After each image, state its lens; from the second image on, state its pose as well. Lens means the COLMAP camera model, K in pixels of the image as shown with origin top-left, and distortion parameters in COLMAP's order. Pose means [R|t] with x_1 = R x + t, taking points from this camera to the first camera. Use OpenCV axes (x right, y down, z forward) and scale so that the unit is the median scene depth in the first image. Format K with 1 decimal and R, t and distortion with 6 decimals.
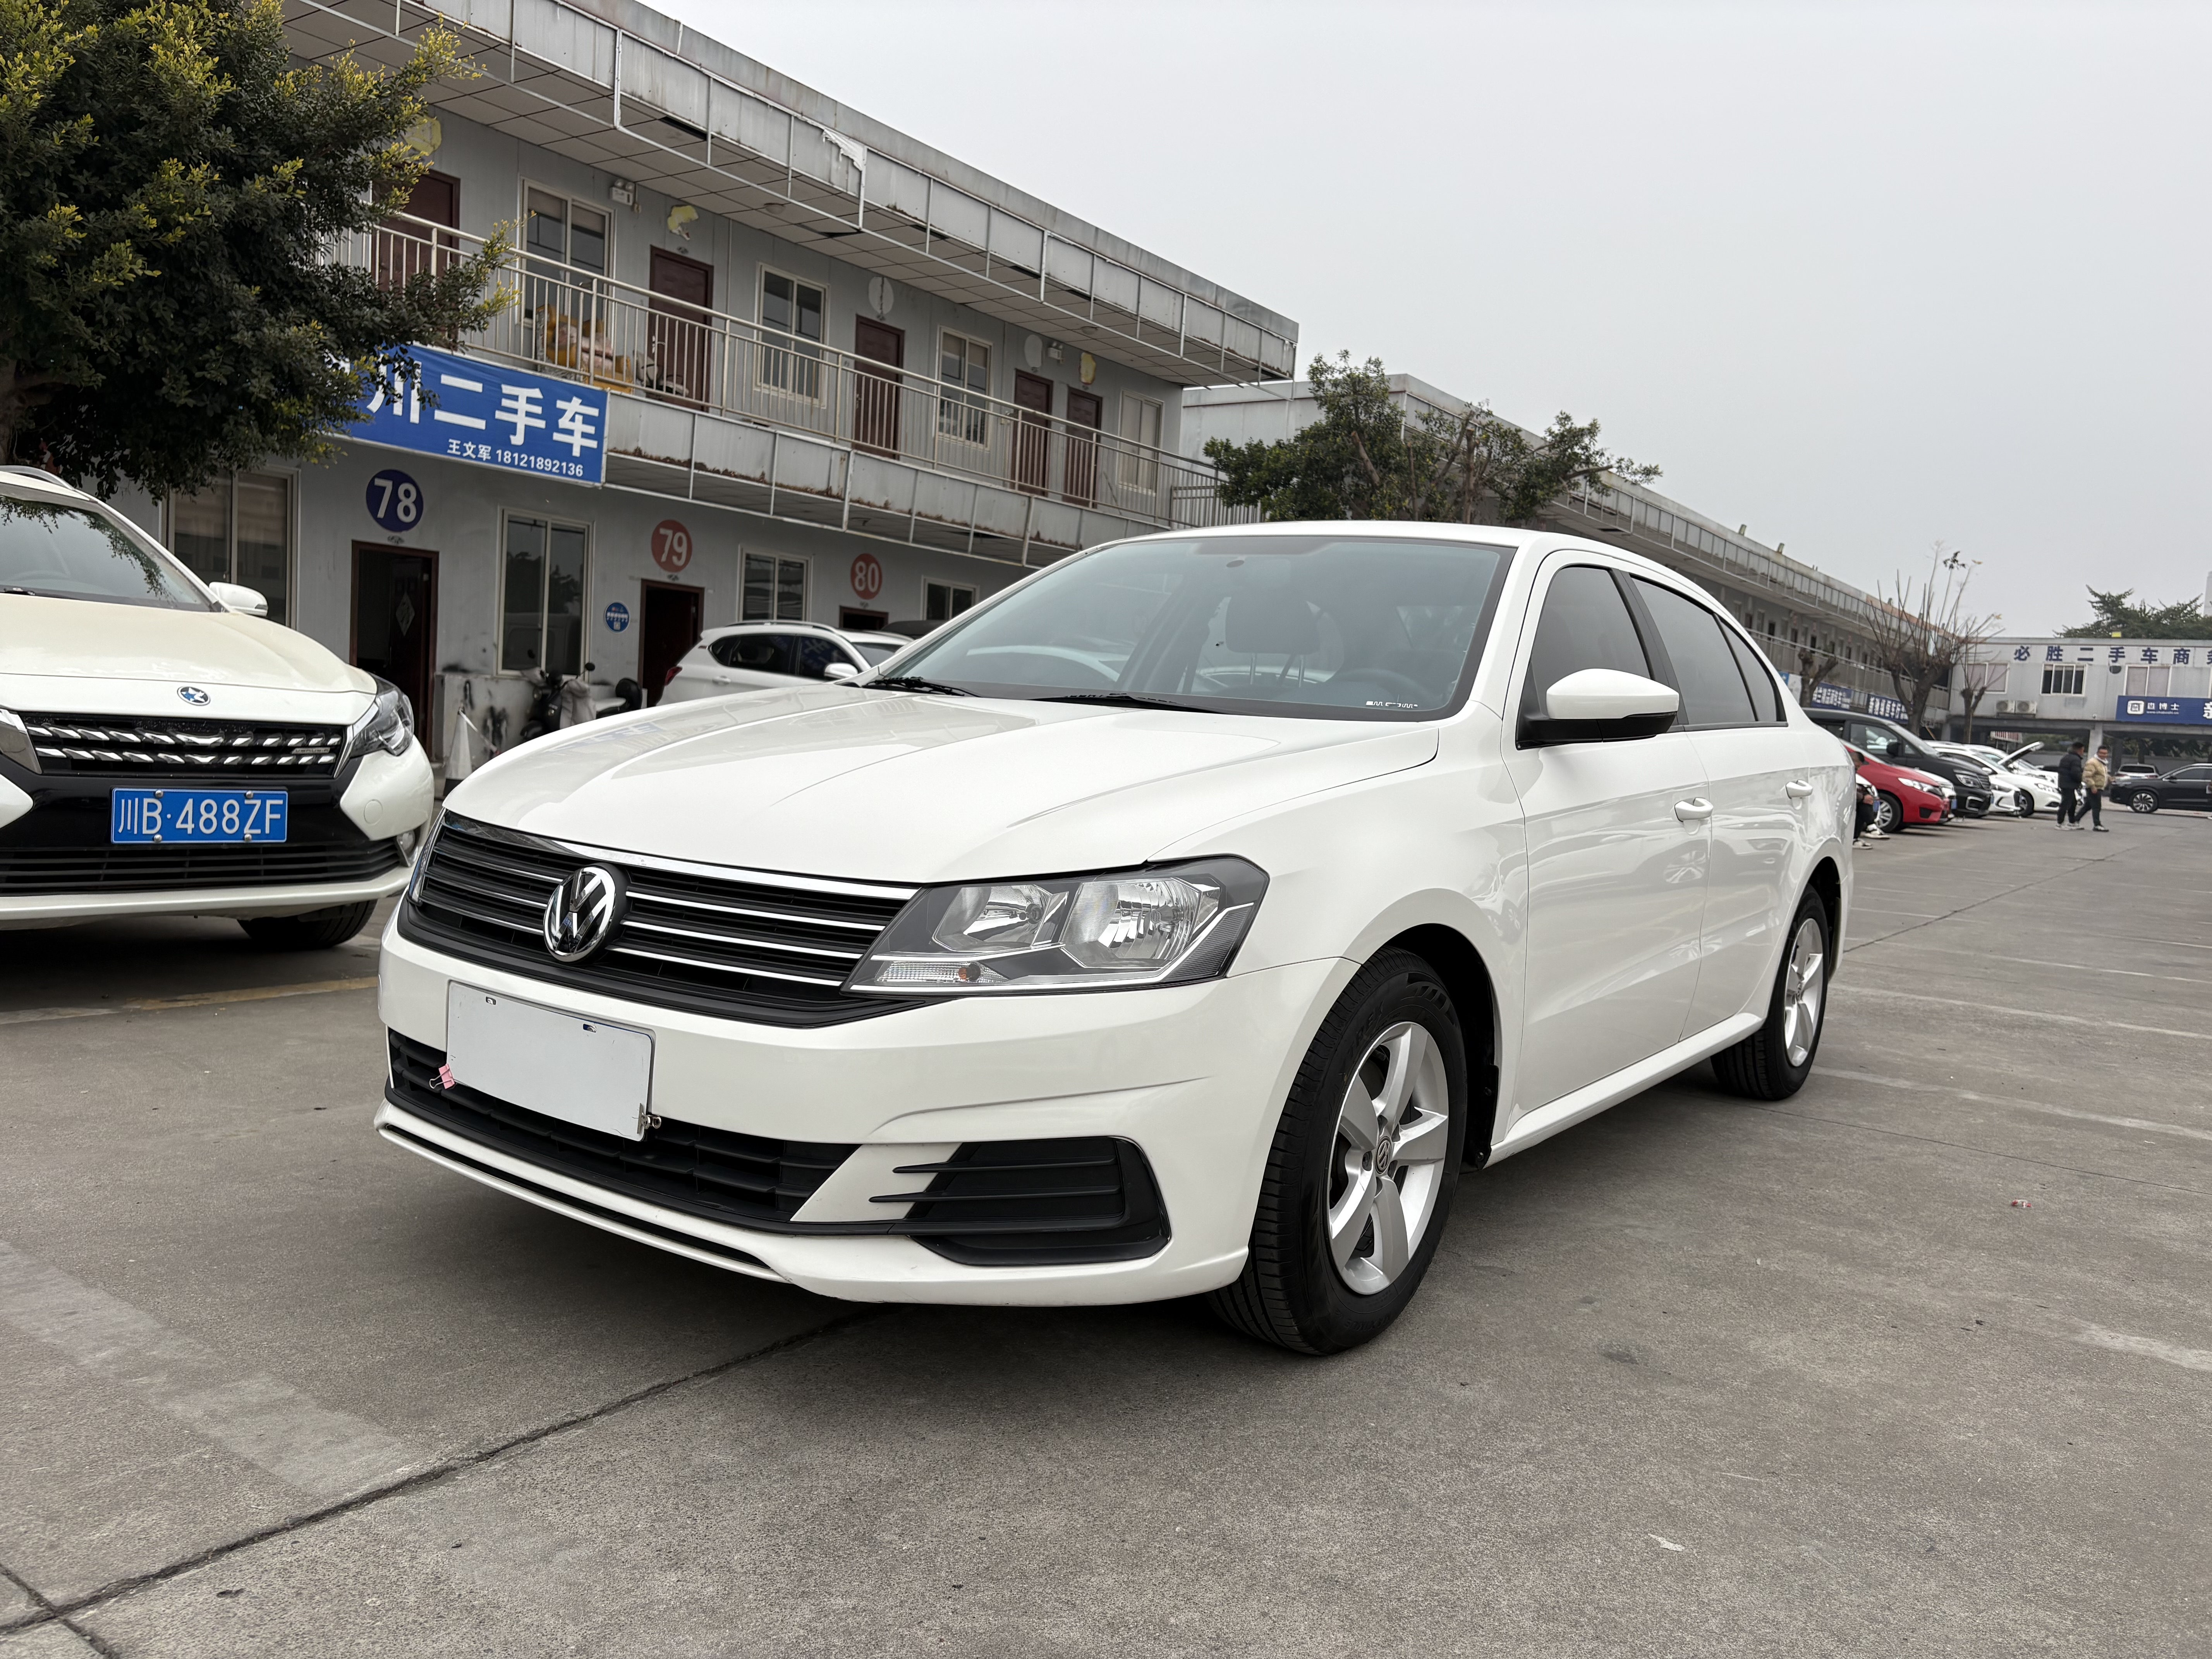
lens RADIAL K [[1665.5, 0, 1099.6], [0, 1665.5, 850.9], [0, 0, 1]] dist [0.079817, -0.100122]
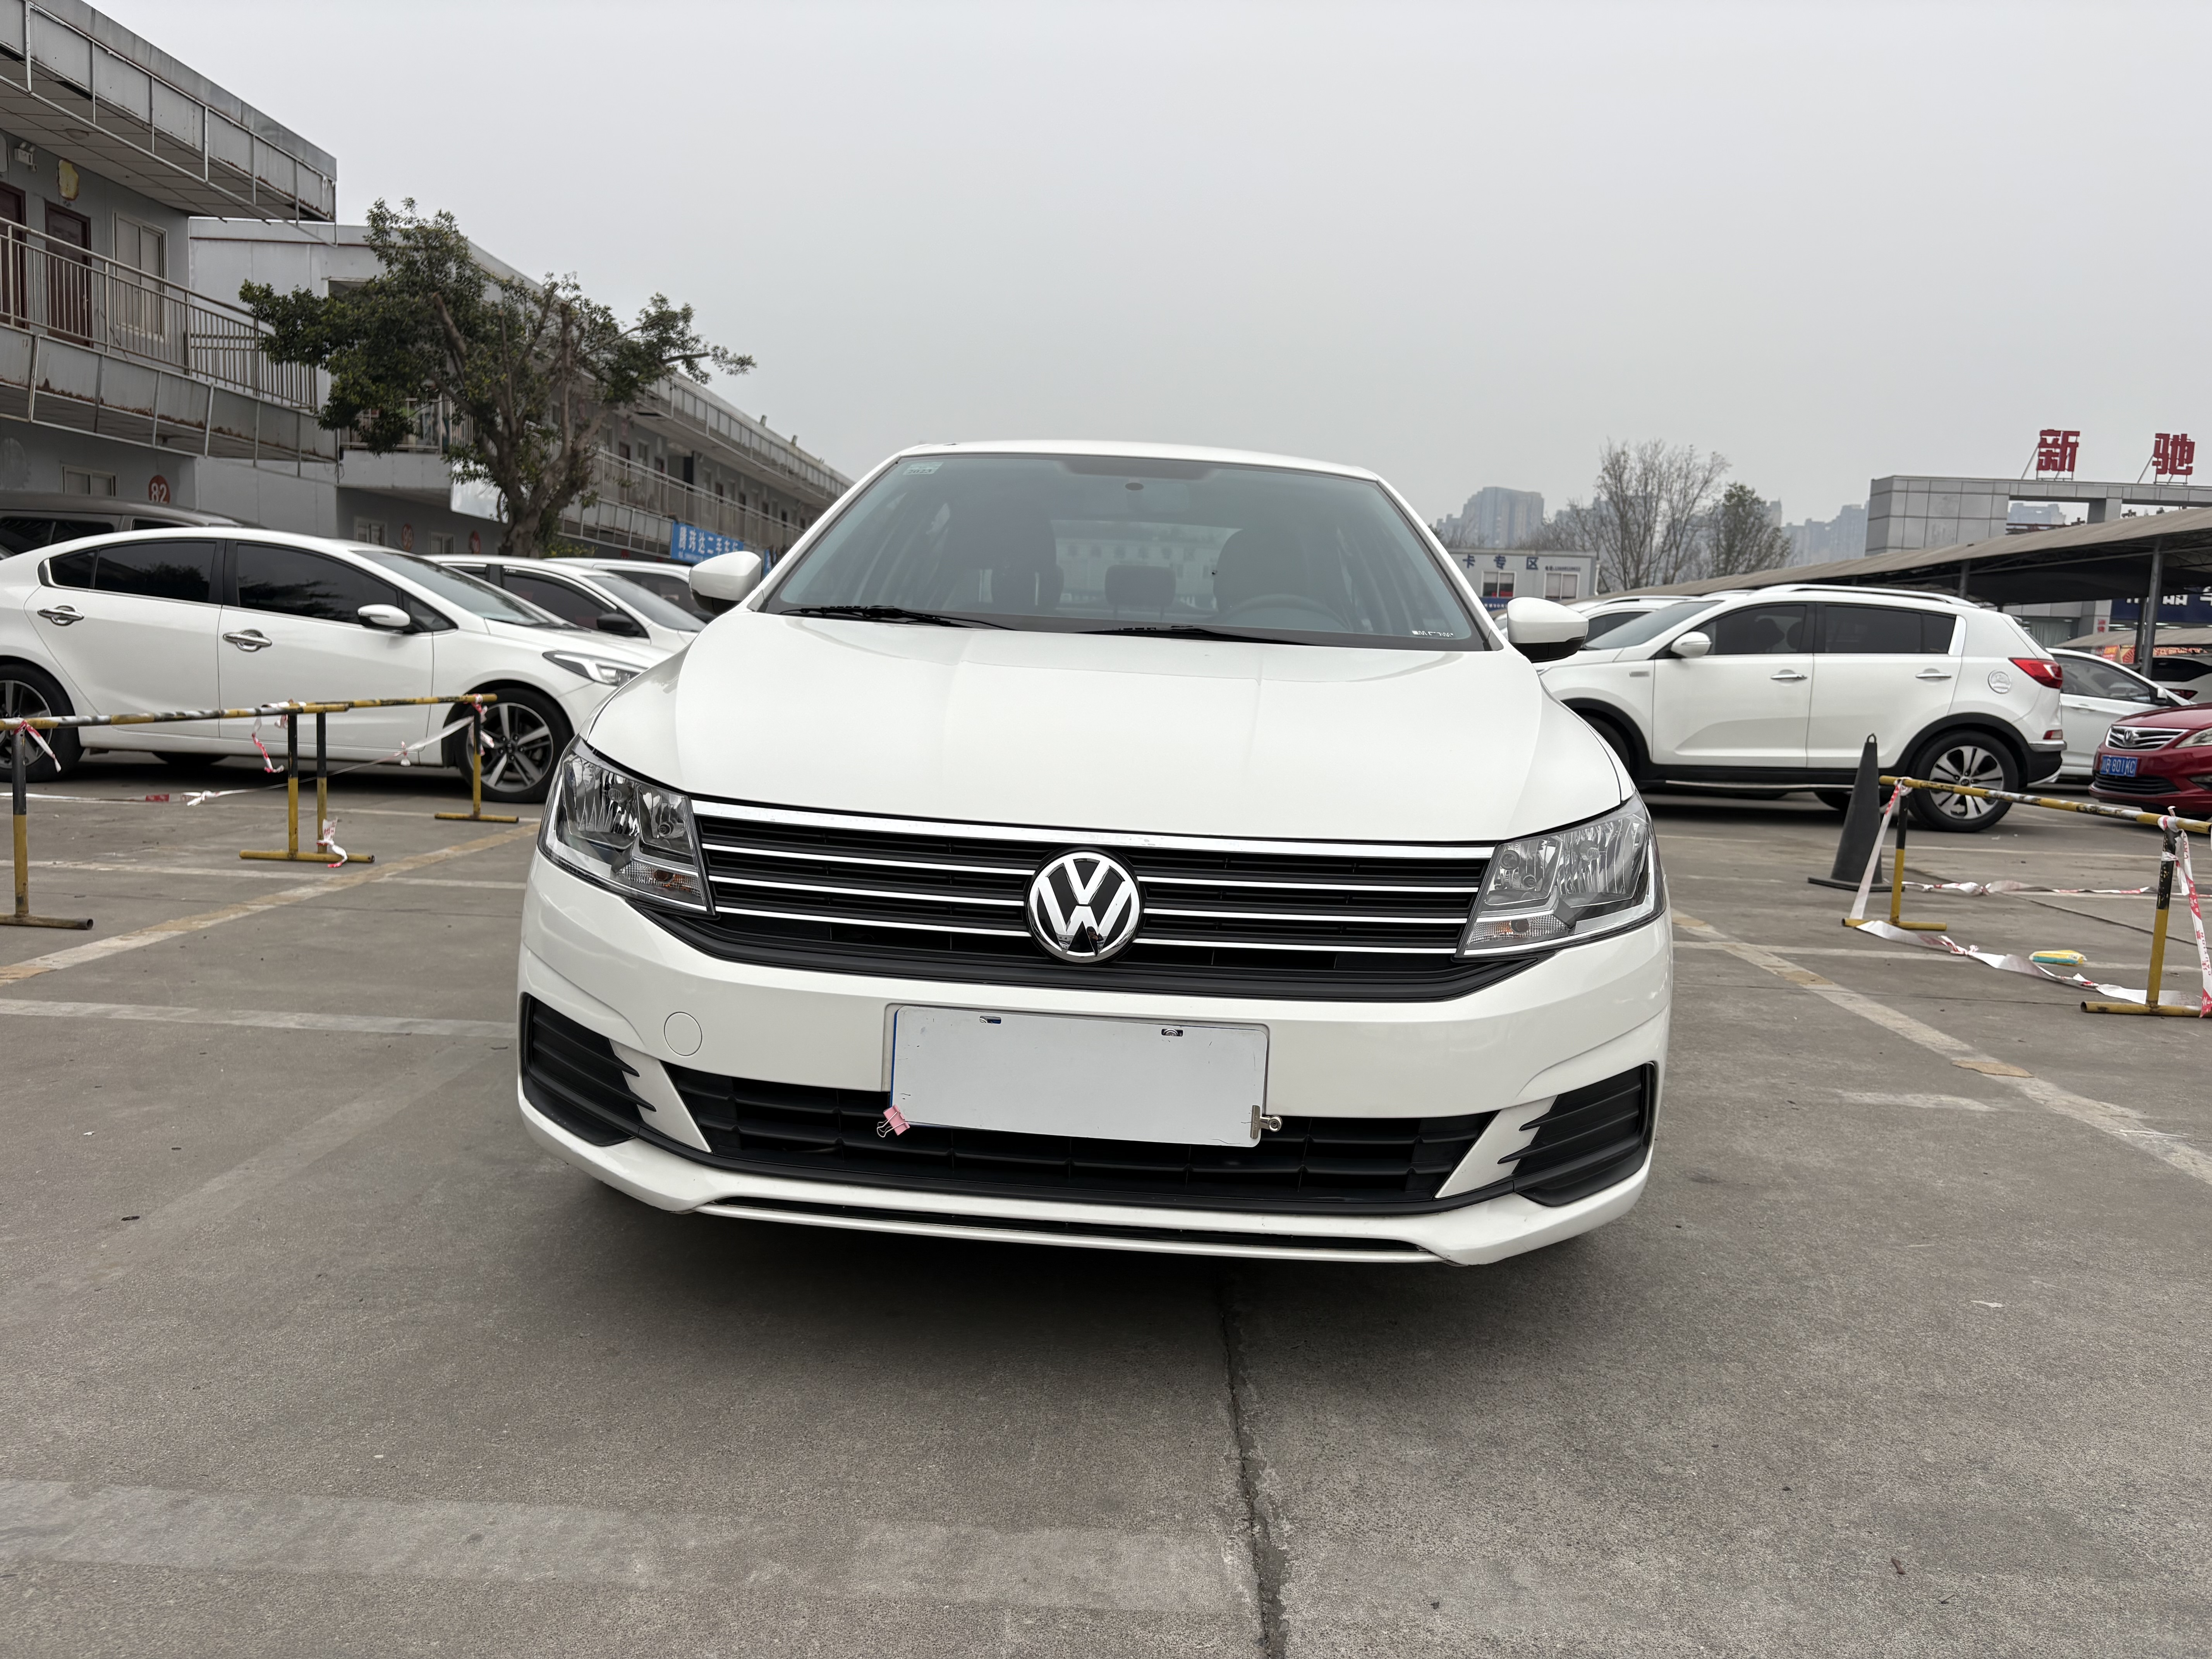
lens RADIAL K [[1674.5, 0, 1106.0], [0, 1674.5, 829.5], [0, 0, 1]] dist [0.057075, -0.064878]
pose [[0.830481, -0.083045, 0.550822, -0.761461], [0.052123, 0.996072, 0.071587, -0.063524], [-0.554603, -0.030741, 0.831547, 0.266087]]
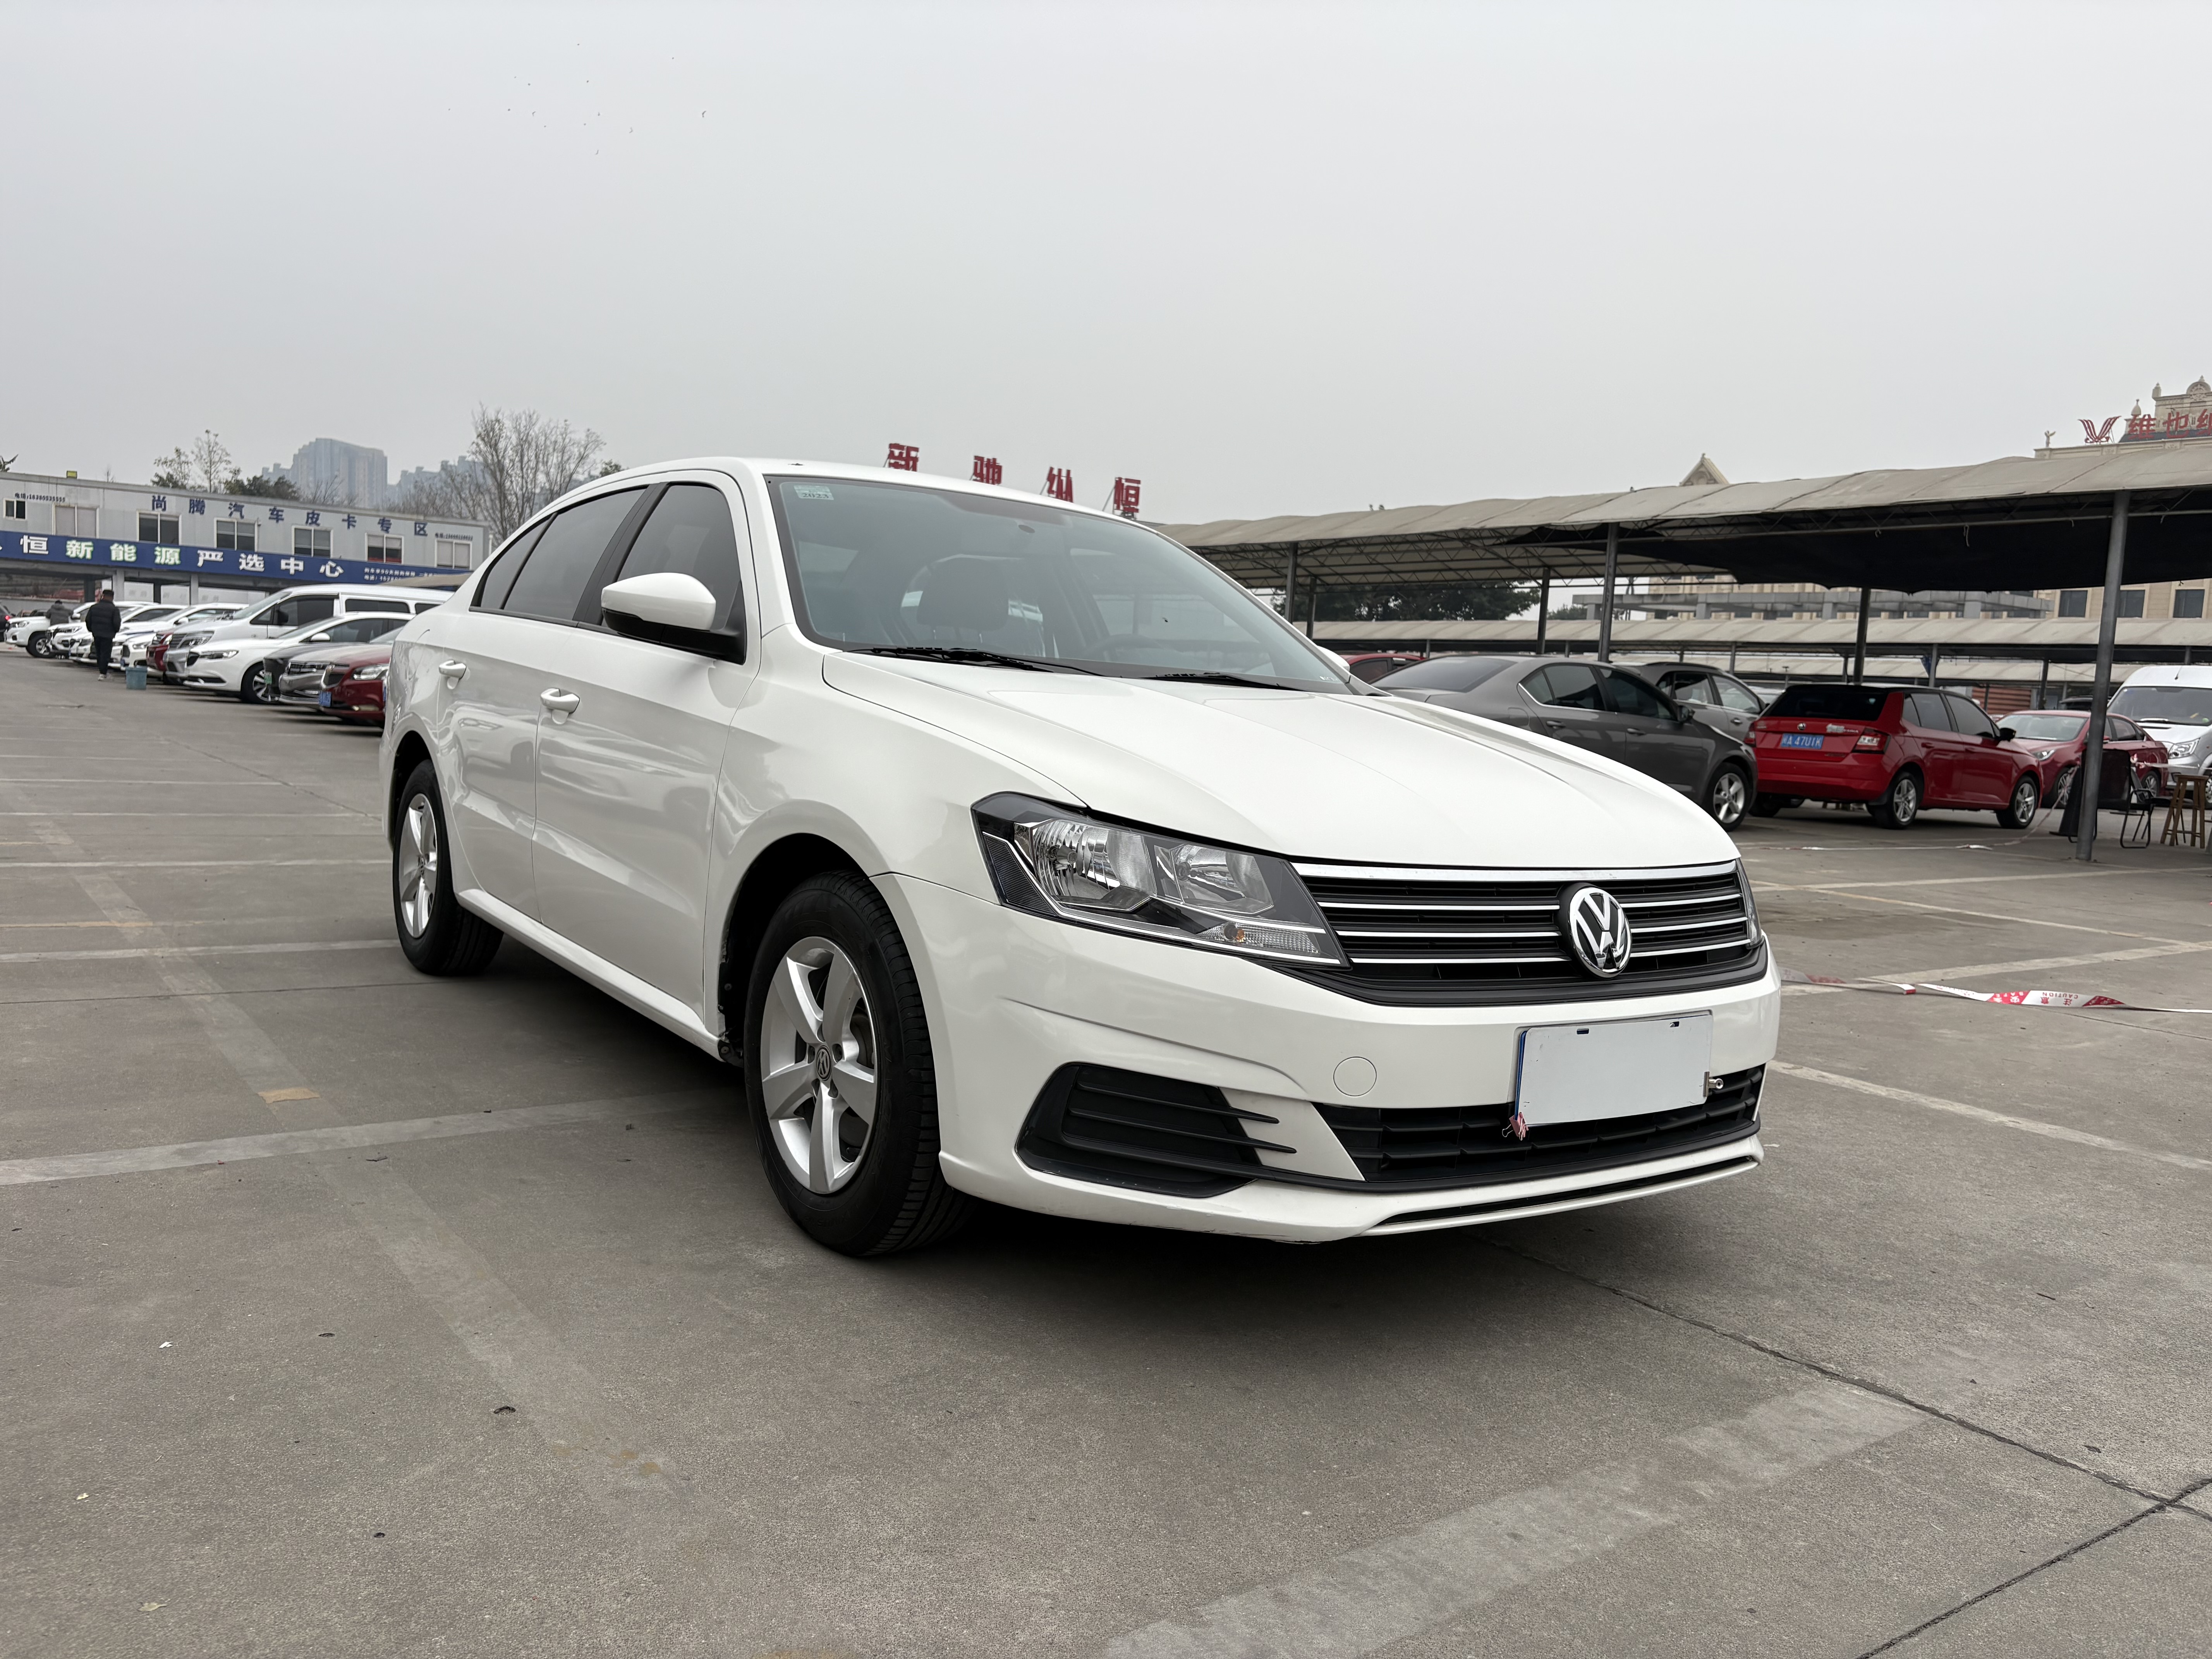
lens RADIAL K [[1665.5, 0, 1099.6], [0, 1665.5, 850.9], [0, 0, 1]] dist [0.079817, -0.100122]
pose [[0.323133, -0.135299, 0.936632, -1.389941], [0.035789, 0.990766, 0.130772, -0.163713], [-0.945676, -0.008735, 0.324992, 0.934641]]
